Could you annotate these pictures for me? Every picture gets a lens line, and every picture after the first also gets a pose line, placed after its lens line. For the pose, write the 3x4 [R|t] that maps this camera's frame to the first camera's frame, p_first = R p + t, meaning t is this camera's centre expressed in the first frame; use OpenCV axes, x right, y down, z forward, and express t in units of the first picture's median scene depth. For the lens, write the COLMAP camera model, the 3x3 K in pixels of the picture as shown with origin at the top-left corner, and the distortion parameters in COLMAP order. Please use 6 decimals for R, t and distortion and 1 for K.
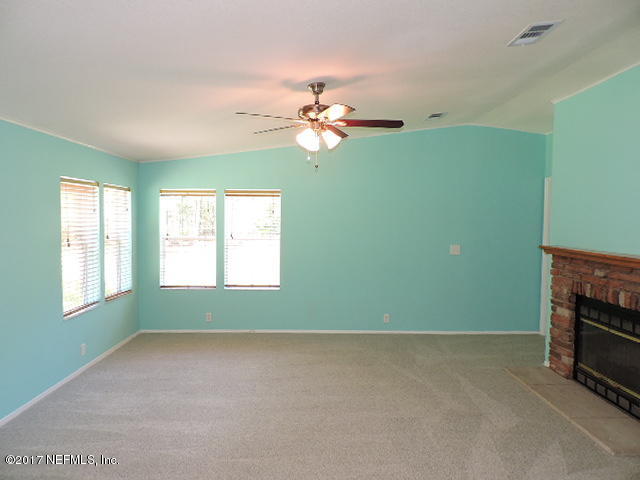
lens RADIAL K [[457.0, 0, 322.5], [0, 457.0, 243.2], [0, 0, 1]] dist [-0.017797, -0.000731]
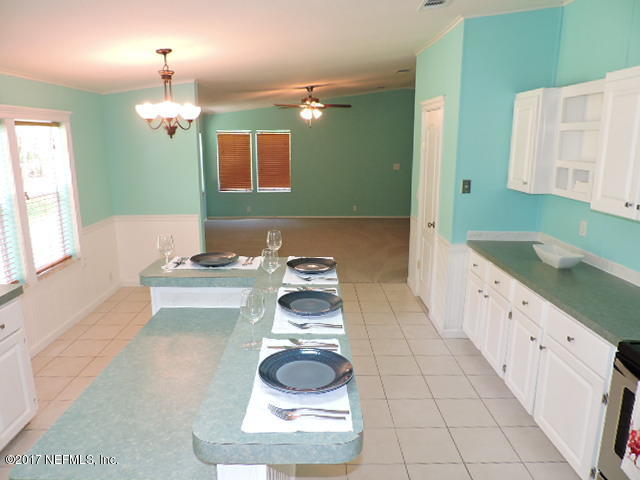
lens RADIAL K [[457.0, 0, 322.5], [0, 457.0, 243.2], [0, 0, 1]] dist [-0.017797, -0.000731]
pose [[0.999972, -0.005144, -0.005345, 0.043380], [0.005964, 0.985944, 0.166967, 0.011428], [0.004411, -0.166995, 0.985948, -1.003554]]
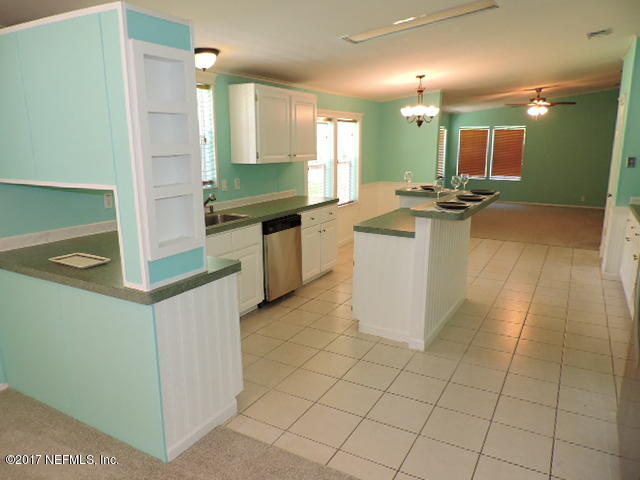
lens RADIAL K [[457.0, 0, 322.5], [0, 457.0, 243.2], [0, 0, 1]] dist [-0.017797, -0.000731]
pose [[0.859152, 0.103621, -0.501118, 0.255768], [-0.020484, 0.985462, 0.168654, 0.082147], [0.511310, -0.134635, 0.848785, -1.562754]]
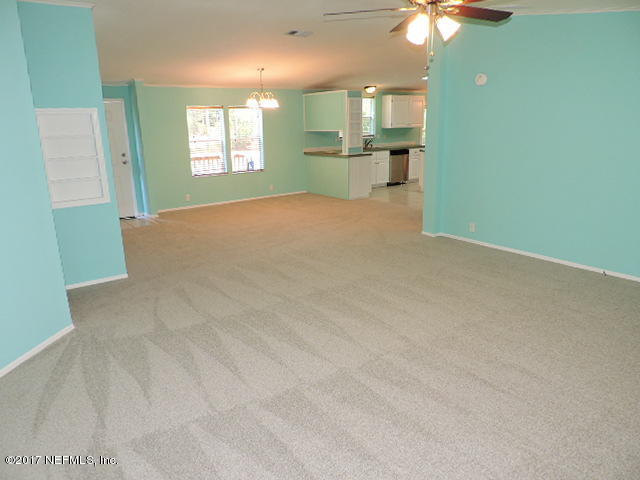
lens RADIAL K [[456.4, 0, 343.8], [0, 456.4, 239.2], [0, 0, 1]] dist [-0.006257, -0.000521]
pose [[0.613507, 0.186217, -0.767419, 1.602400], [-0.018511, 0.974923, 0.221770, 0.132349], [0.789472, -0.121852, 0.601570, -2.635893]]
